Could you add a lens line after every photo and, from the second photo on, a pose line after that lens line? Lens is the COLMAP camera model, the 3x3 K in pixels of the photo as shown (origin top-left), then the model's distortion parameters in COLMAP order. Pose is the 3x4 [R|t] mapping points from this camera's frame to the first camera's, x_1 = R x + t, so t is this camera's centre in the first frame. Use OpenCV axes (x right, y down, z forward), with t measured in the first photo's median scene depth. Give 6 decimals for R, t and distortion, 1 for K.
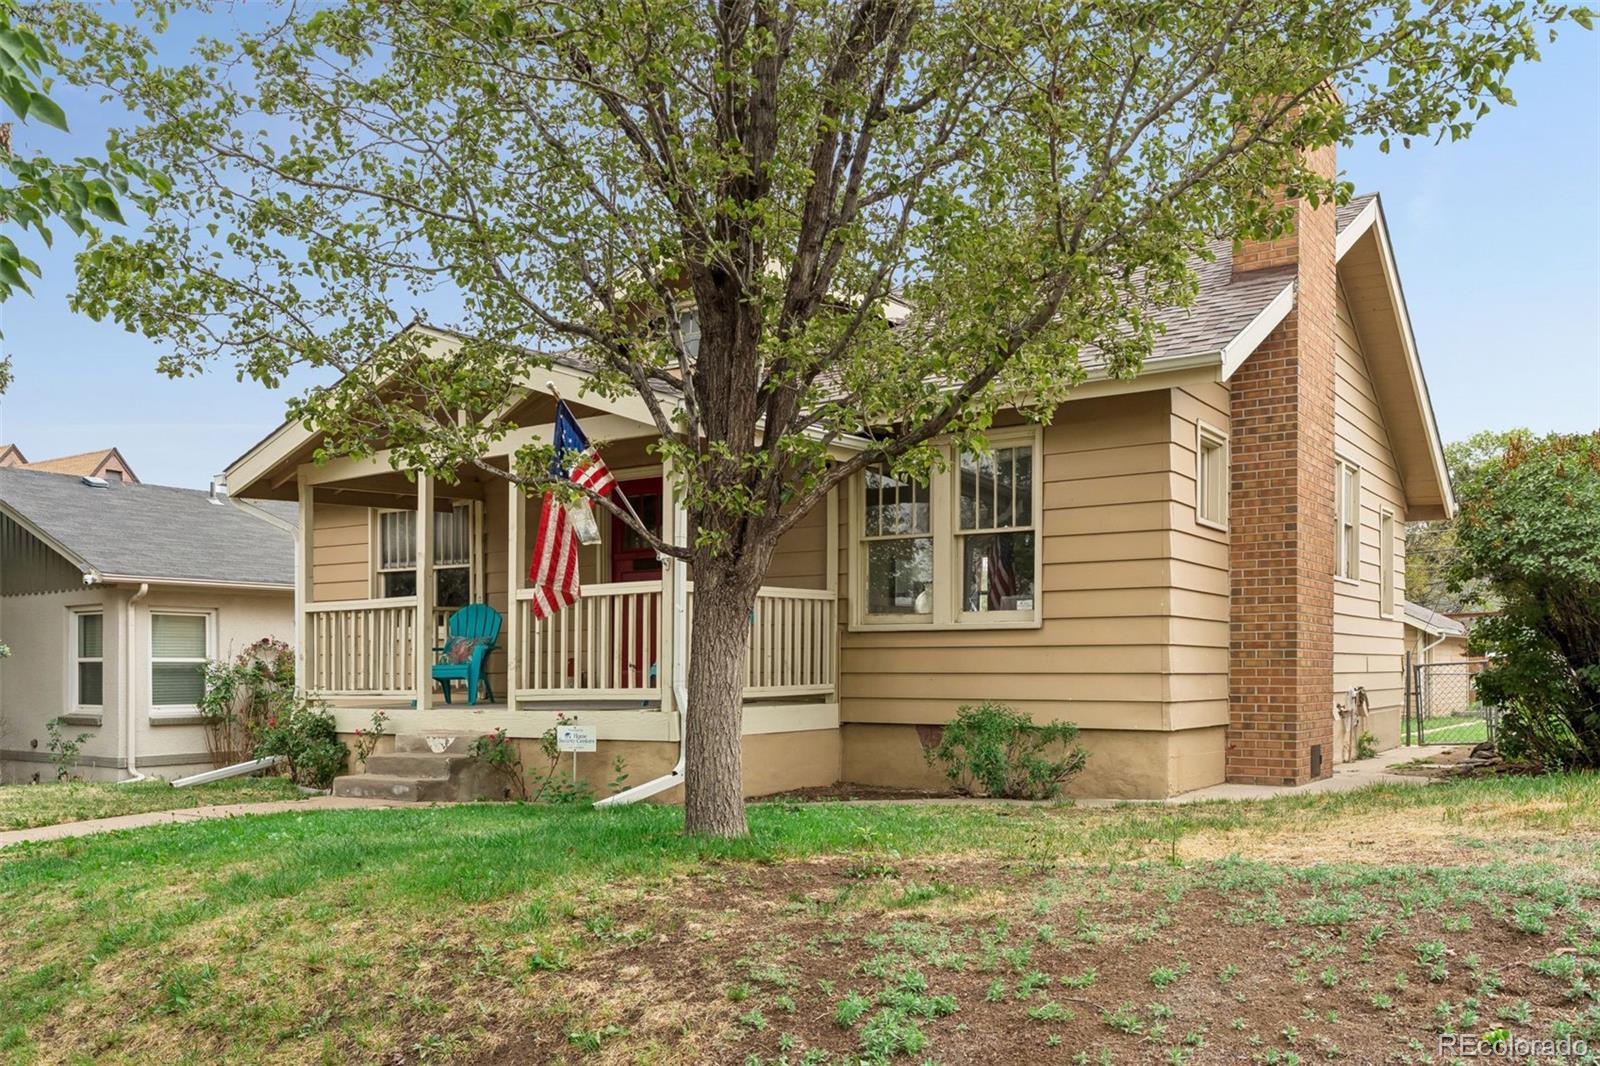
lens RADIAL K [[1356.1, 0, 800.0], [0, 1356.1, 533.0], [0, 0, 1]] dist [-0.009915, -0.001759]
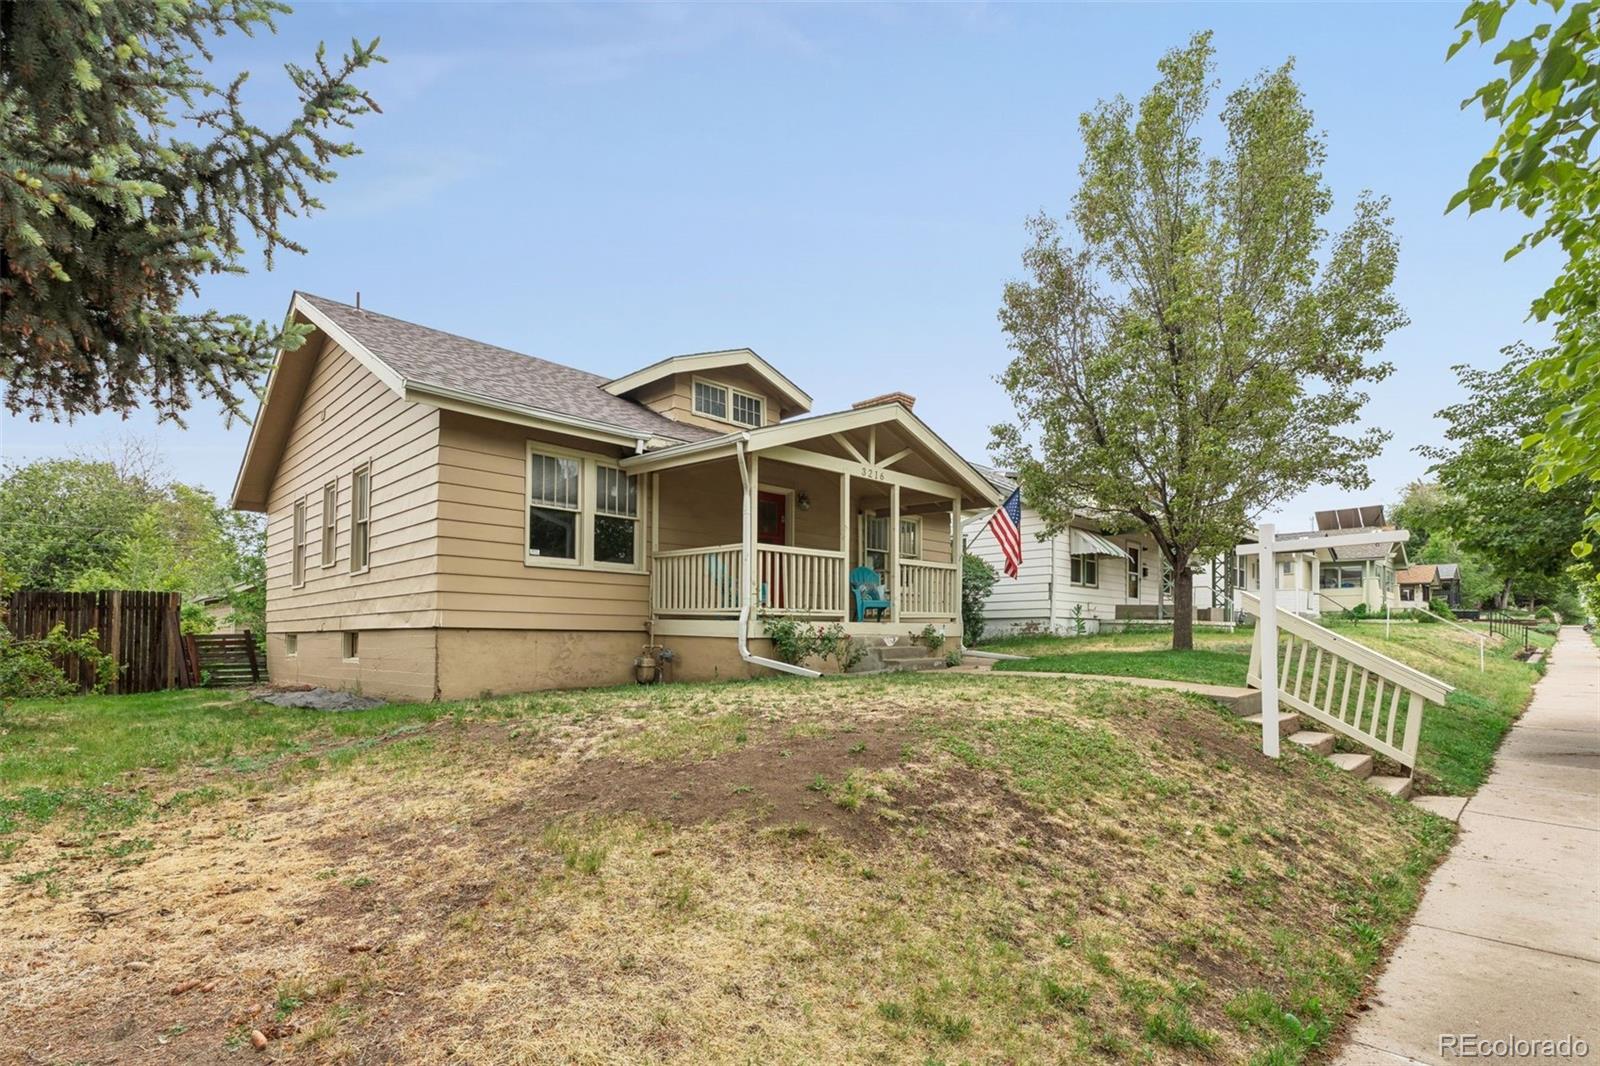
lens RADIAL K [[730.7, 0, 800.0], [0, 730.7, 533.0], [0, 0, 1]] dist [0.015844, -0.000086]
pose [[0.181746, 0.126205, 0.975213, -1.227093], [-0.113343, 0.987809, -0.106711, 0.131016], [-0.976792, -0.091139, 0.193835, 0.939250]]
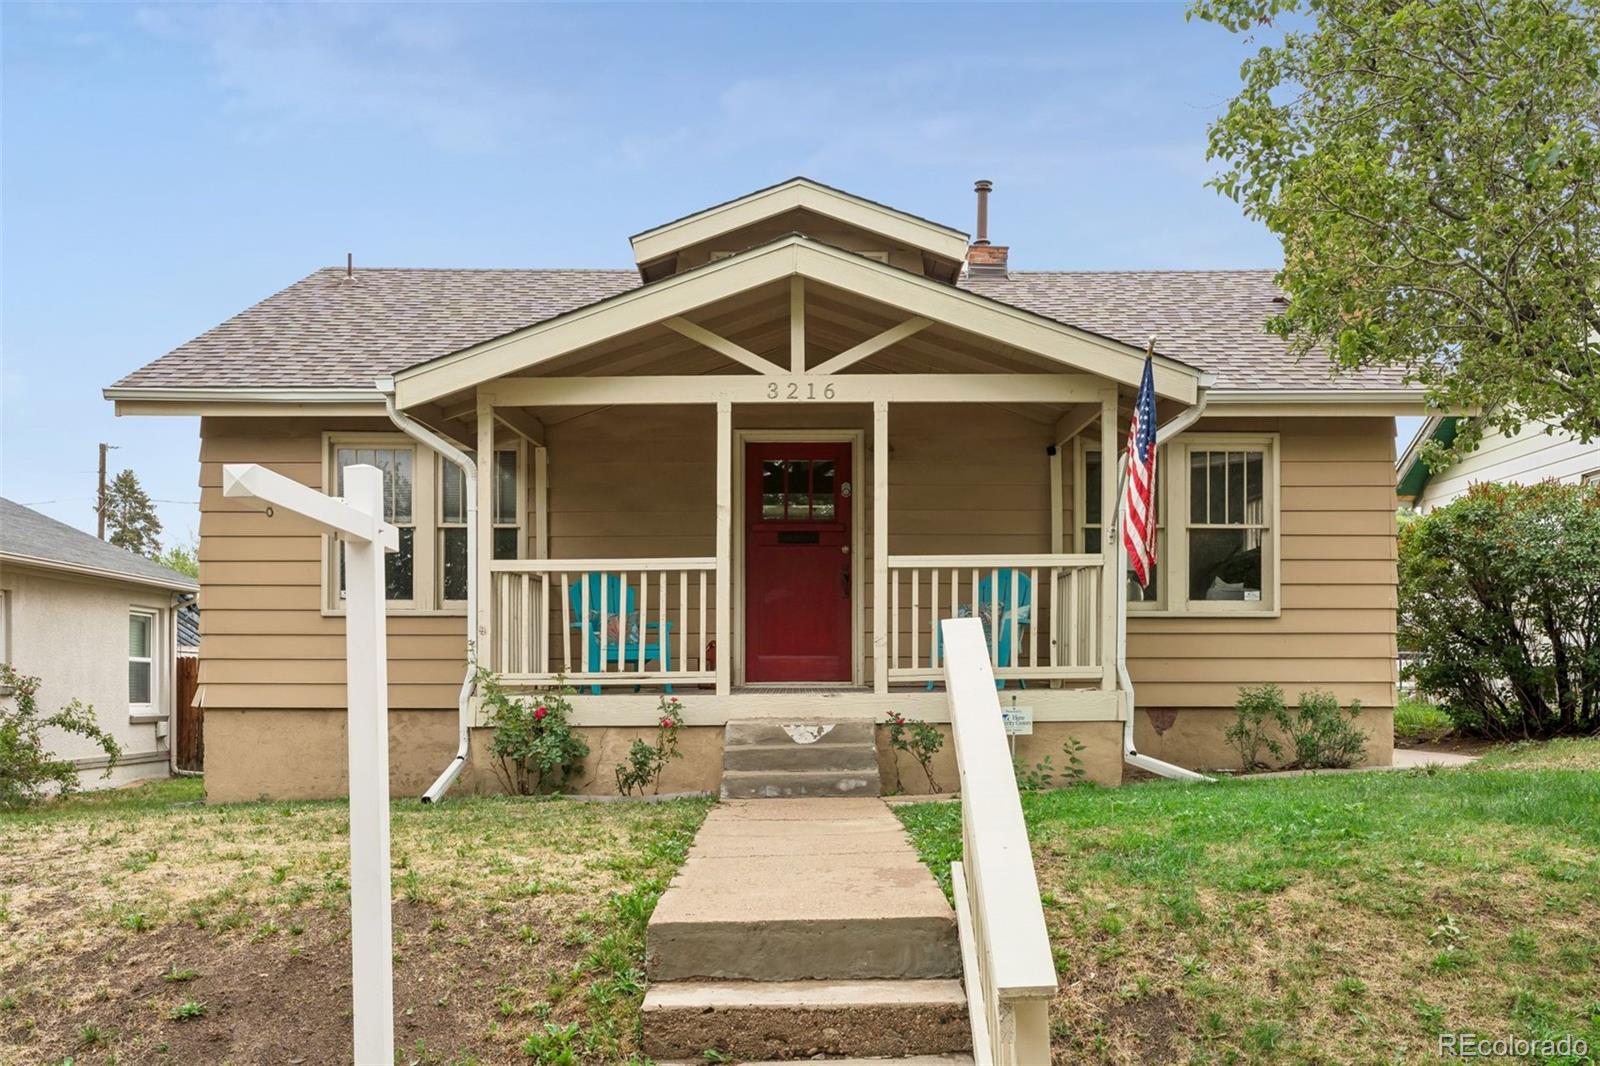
lens RADIAL K [[1402.7, 0, 800.0], [0, 1402.7, 533.0], [0, 0, 1]] dist [-0.059388, 0.000581]
pose [[0.823028, 0.064234, 0.564358, -0.773516], [-0.060001, 0.997858, -0.026072, 0.053581], [-0.564823, -0.012404, 0.825119, 0.277322]]
